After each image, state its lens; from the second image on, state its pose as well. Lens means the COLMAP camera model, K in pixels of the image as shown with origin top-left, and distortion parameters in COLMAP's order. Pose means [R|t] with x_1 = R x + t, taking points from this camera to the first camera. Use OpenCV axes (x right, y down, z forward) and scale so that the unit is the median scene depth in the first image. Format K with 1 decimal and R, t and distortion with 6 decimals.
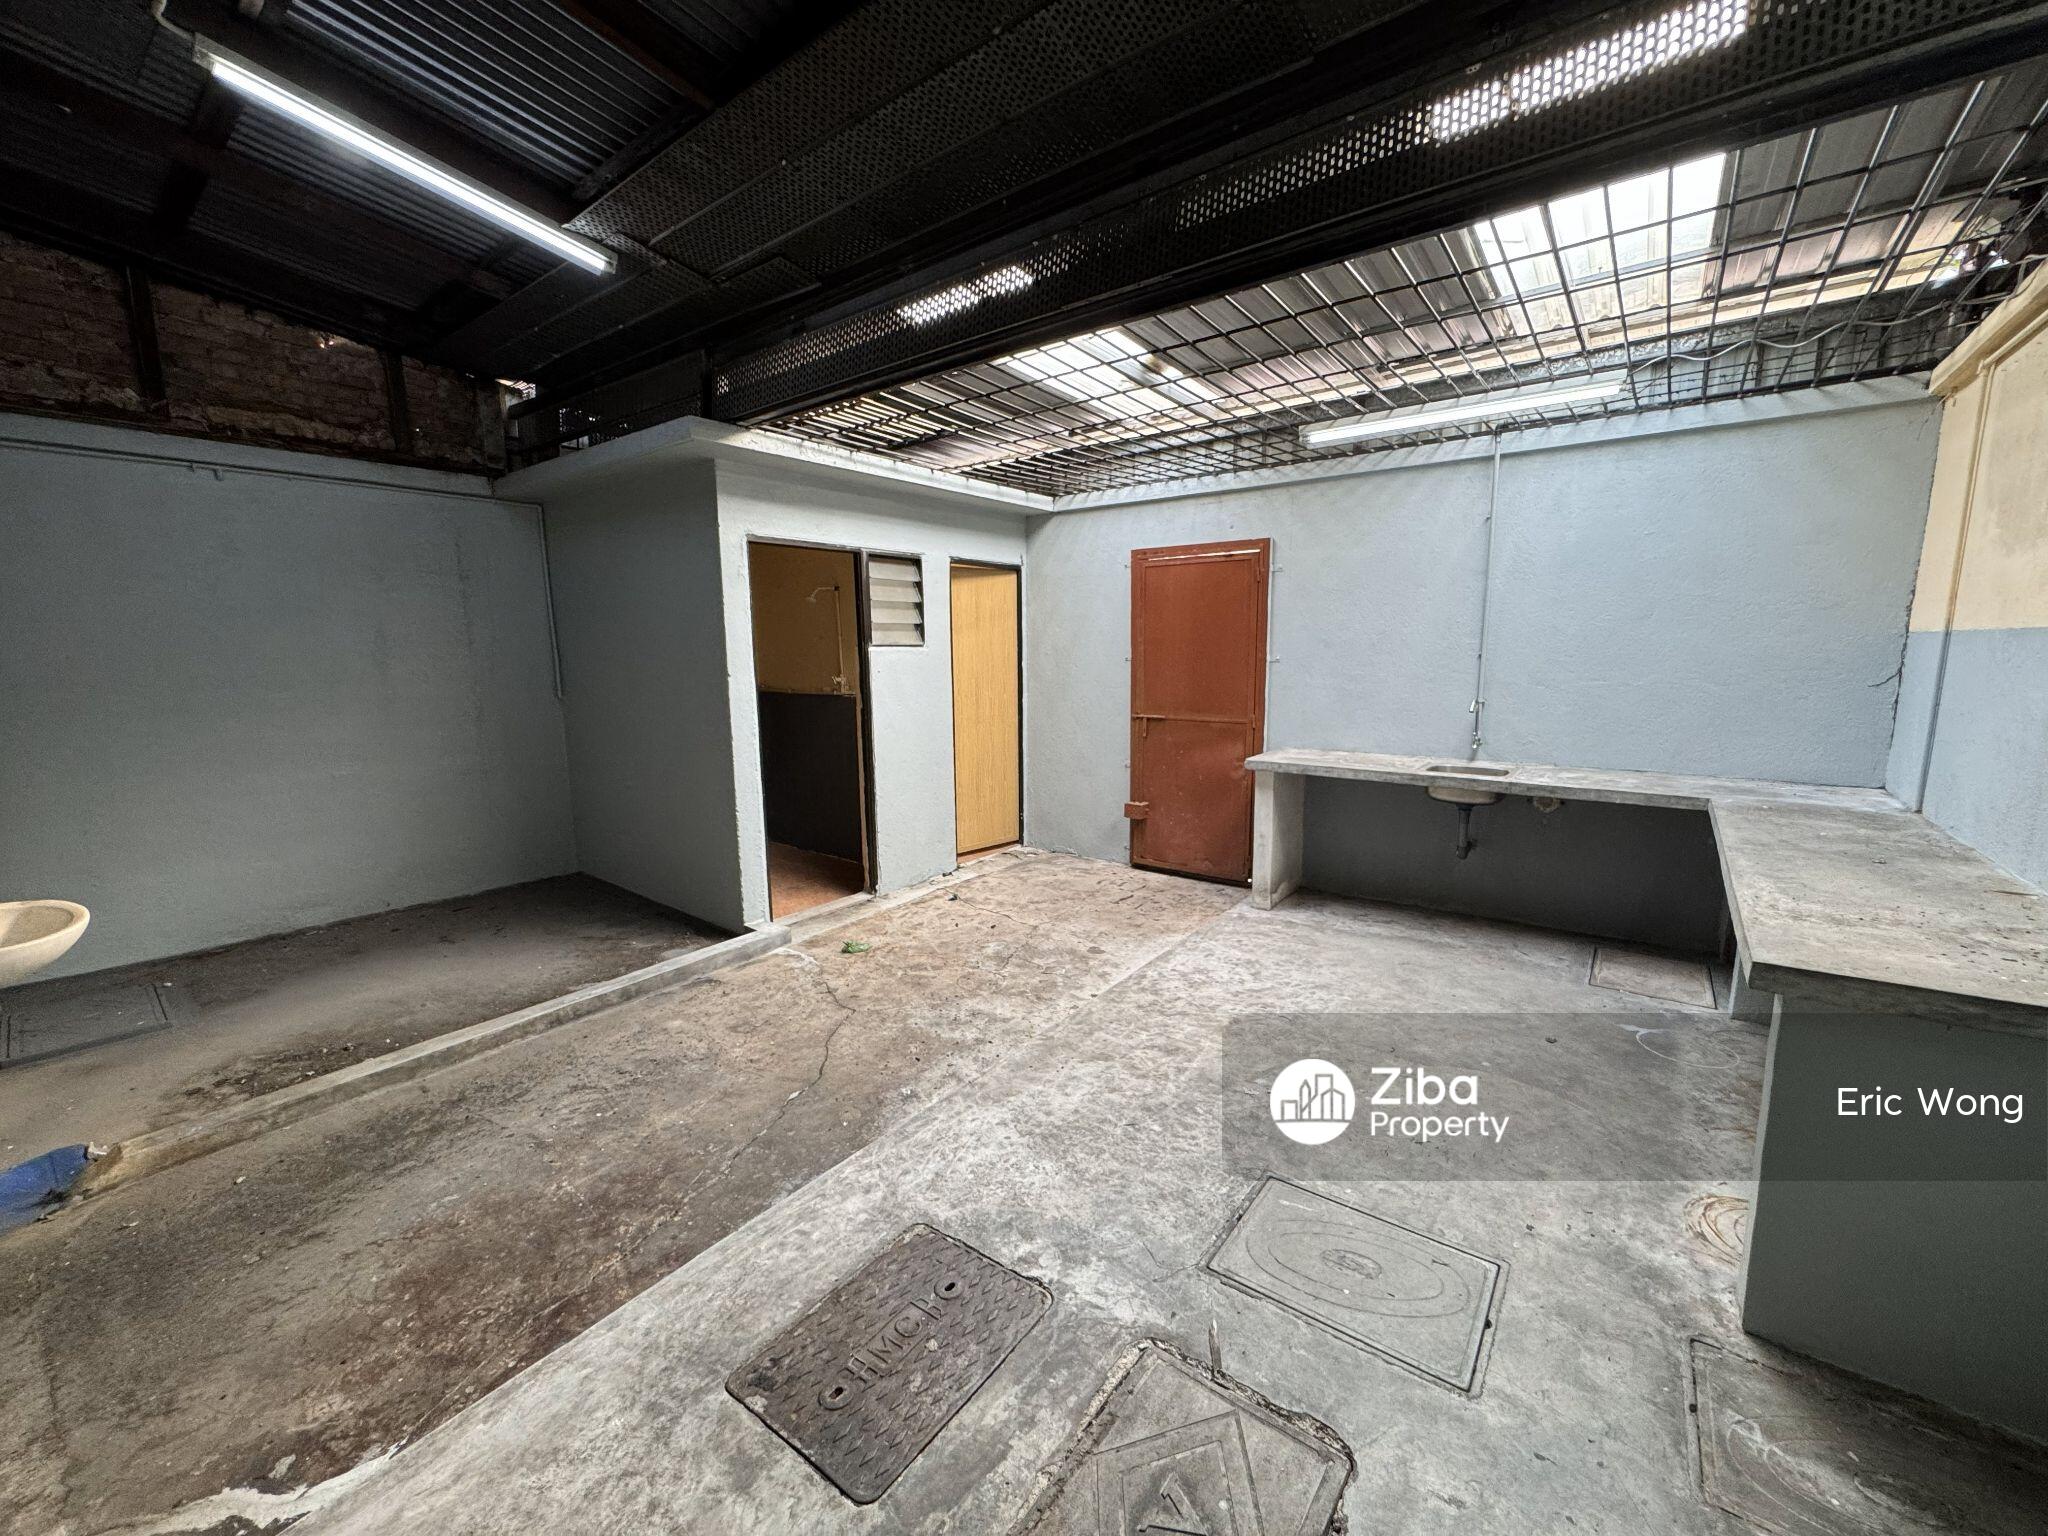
lens RADIAL K [[820.4, 0, 1022.1], [0, 820.4, 763.4], [0, 0, 1]] dist [-0.003795, 0.001744]
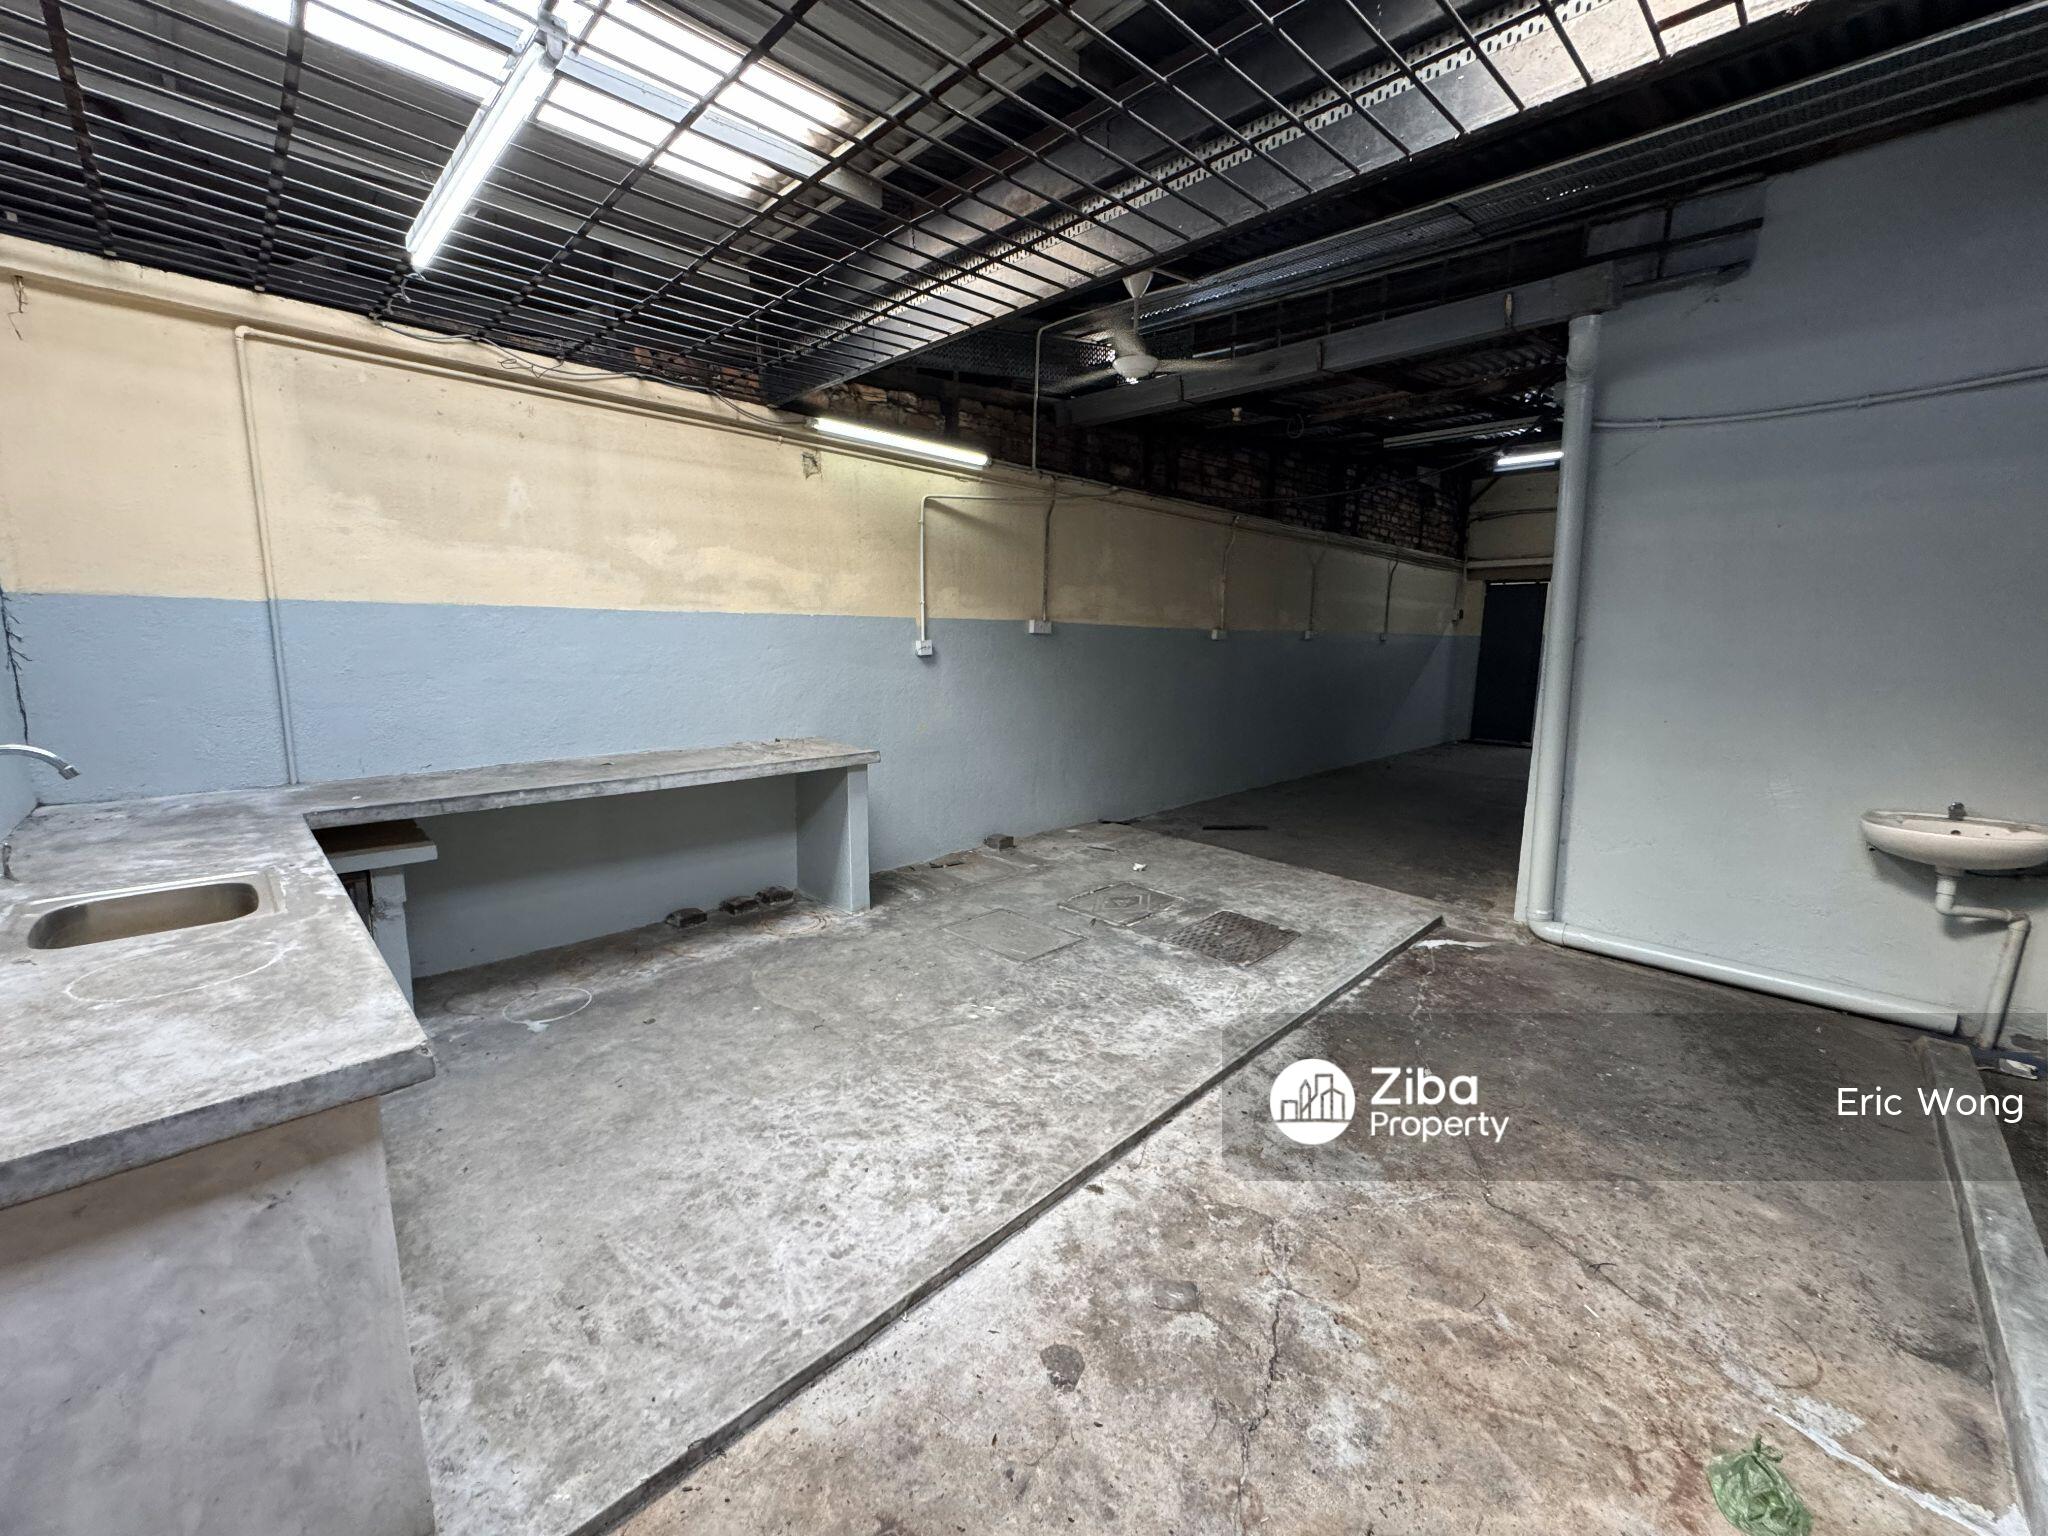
lens RADIAL K [[820.4, 0, 1015.3], [0, 820.4, 764.0], [0, 0, 1]] dist [-0.003795, 0.001744]
pose [[-0.991425, -0.024907, 0.128279, 0.093694], [0.014136, 0.955465, 0.294764, -0.236424], [-0.129907, 0.294050, -0.946921, 1.769213]]
